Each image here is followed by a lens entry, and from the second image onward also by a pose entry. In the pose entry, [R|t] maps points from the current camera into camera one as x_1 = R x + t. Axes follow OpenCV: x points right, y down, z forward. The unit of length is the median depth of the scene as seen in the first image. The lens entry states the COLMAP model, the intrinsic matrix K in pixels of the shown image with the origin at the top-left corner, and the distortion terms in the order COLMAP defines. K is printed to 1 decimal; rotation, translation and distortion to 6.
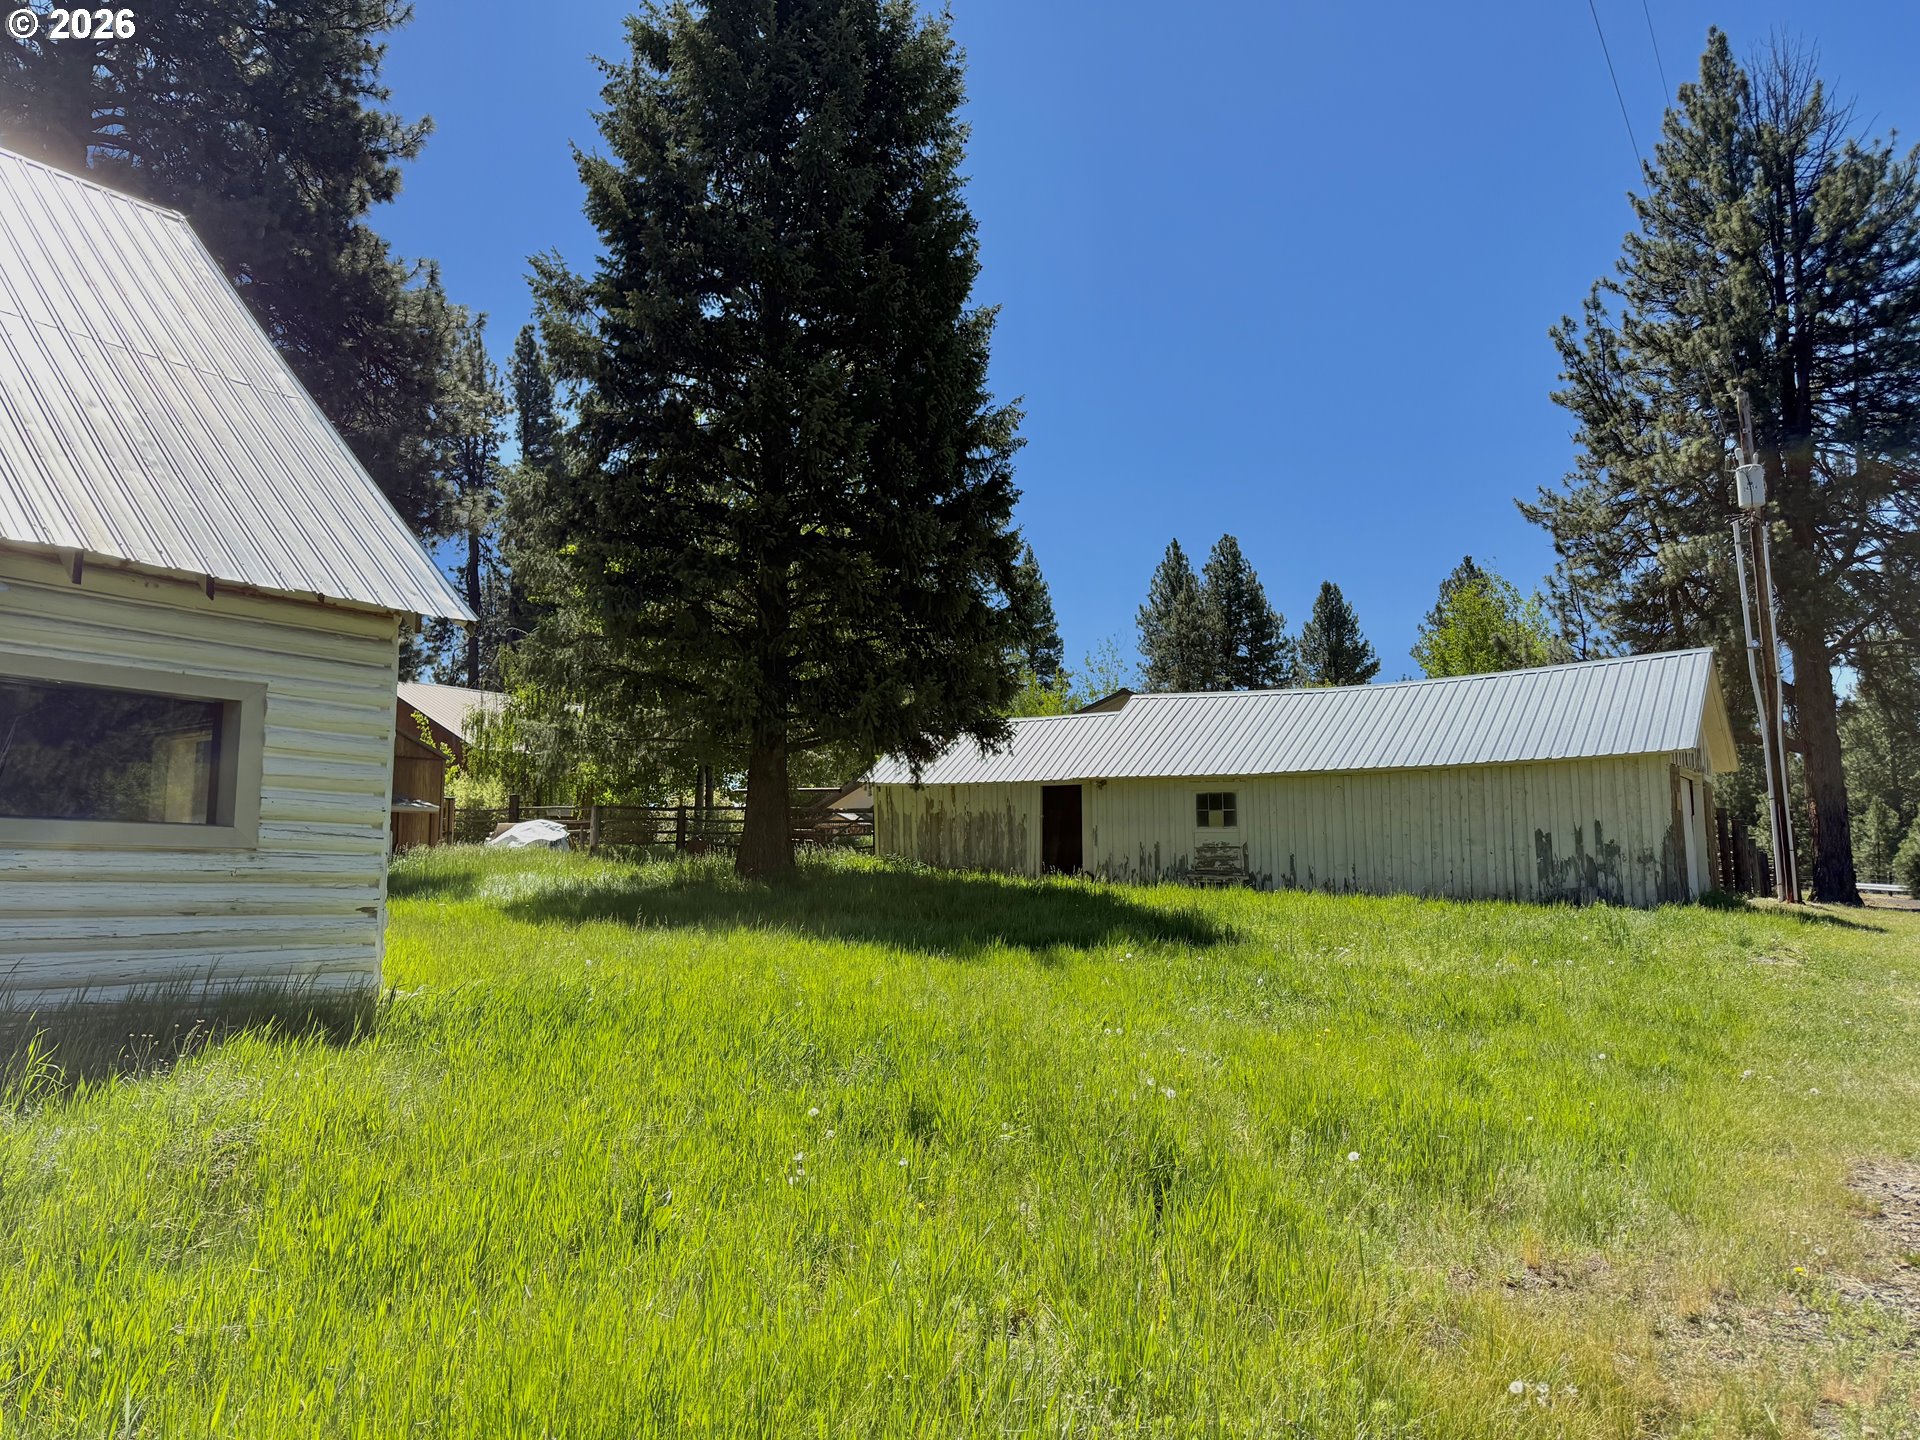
lens RADIAL K [[1339.1, 0, 975.8], [0, 1339.1, 715.4], [0, 0, 1]] dist [0.061702, -0.091906]
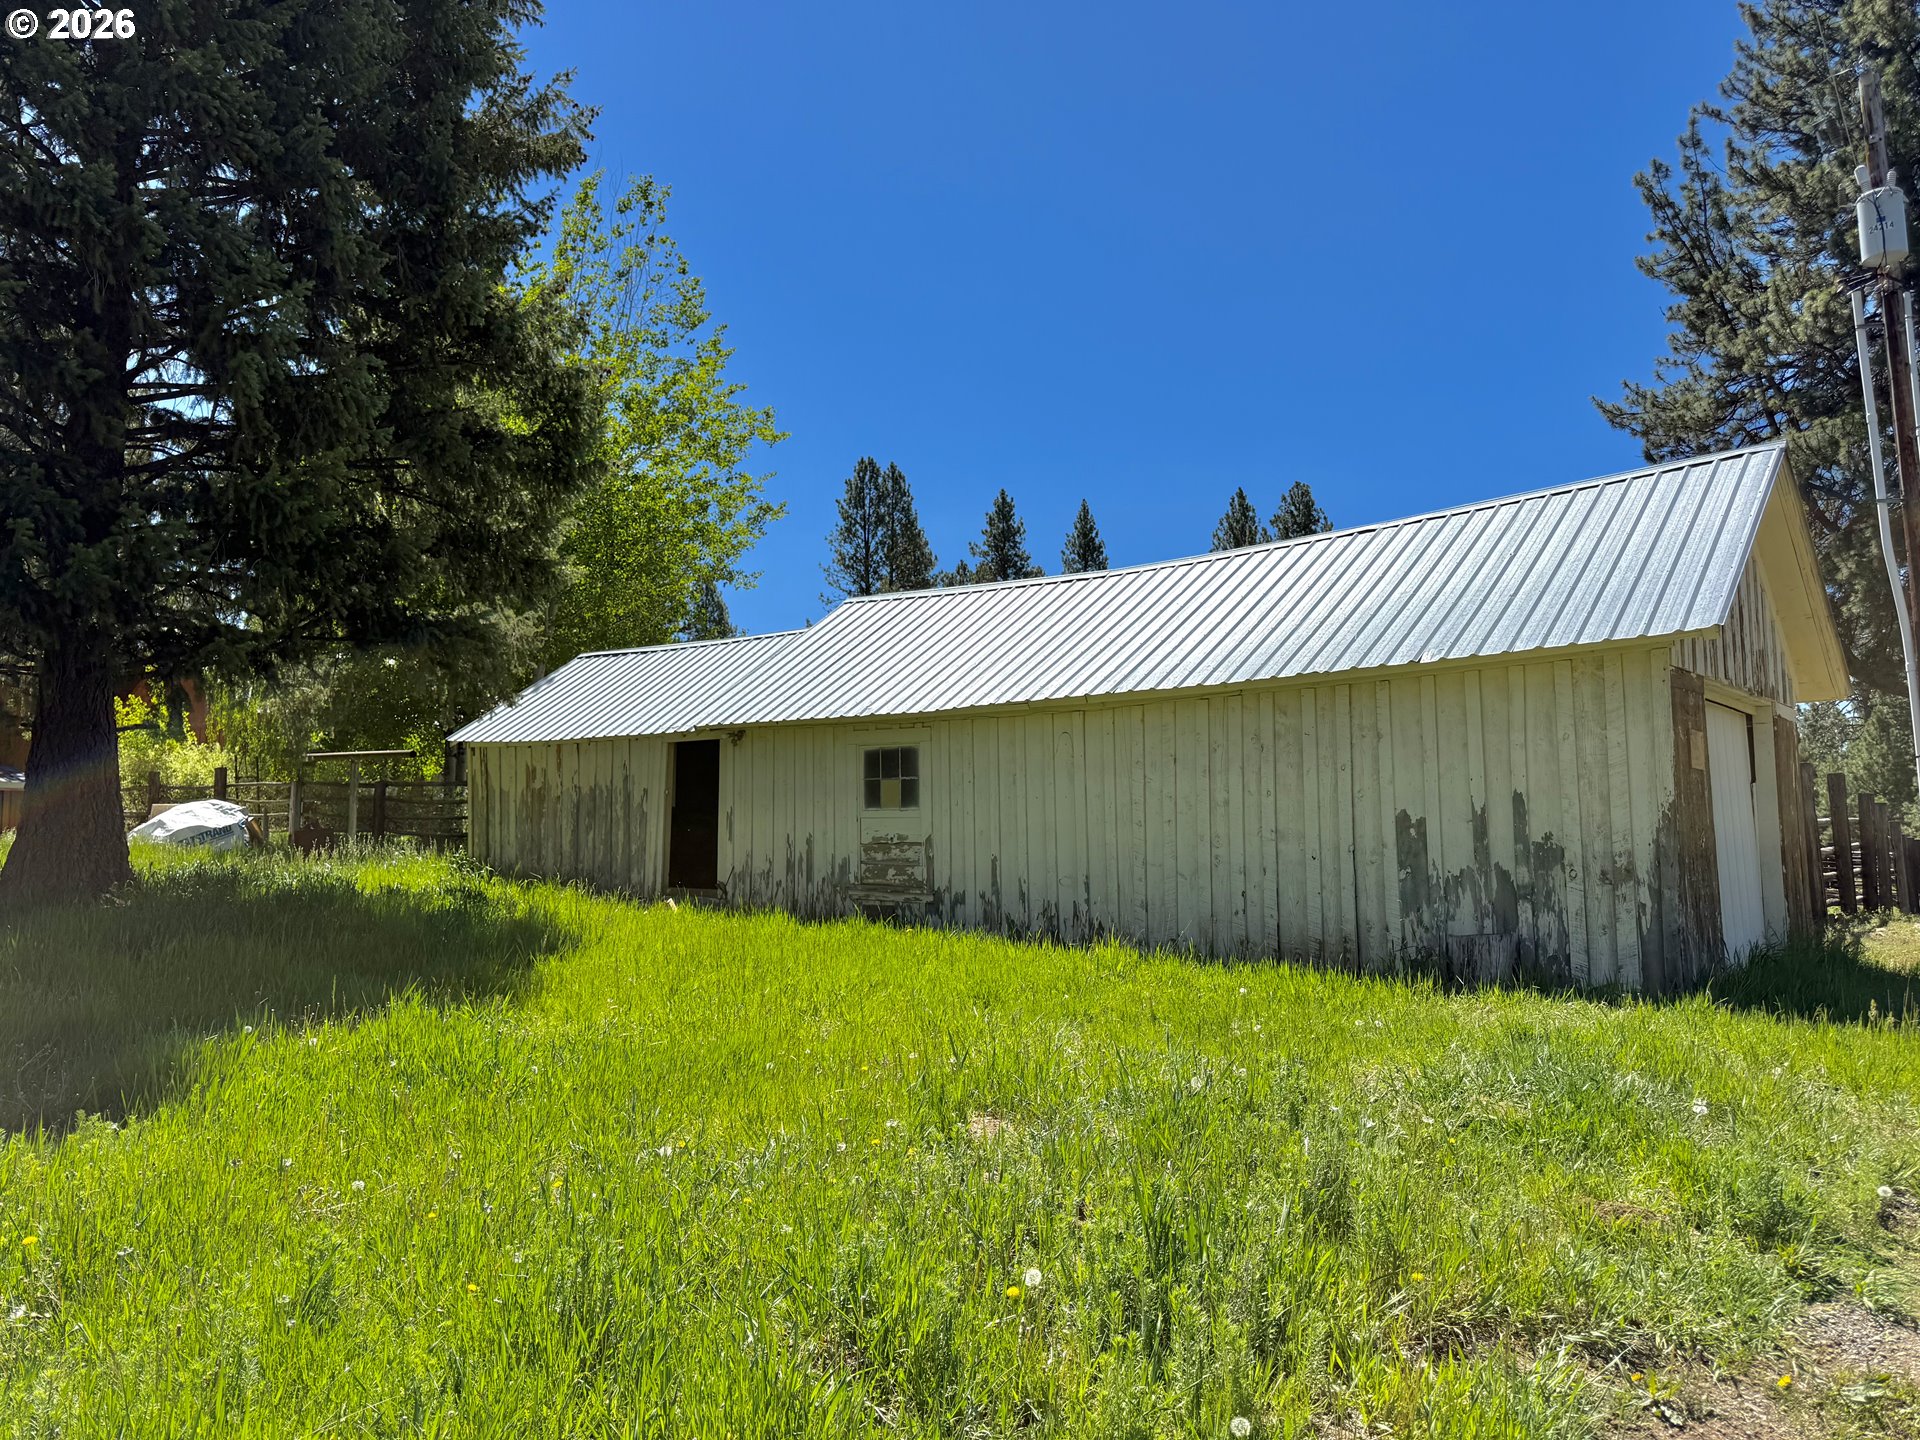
lens RADIAL K [[1244.4, 0, 1060.8], [0, 1244.4, 712.6], [0, 0, 1]] dist [0.065143, -0.061359]
pose [[0.997230, -0.008342, -0.073916, 0.267098], [0.009017, 0.999921, 0.008811, 0.035900], [0.073837, -0.009453, 0.997226, 0.442104]]
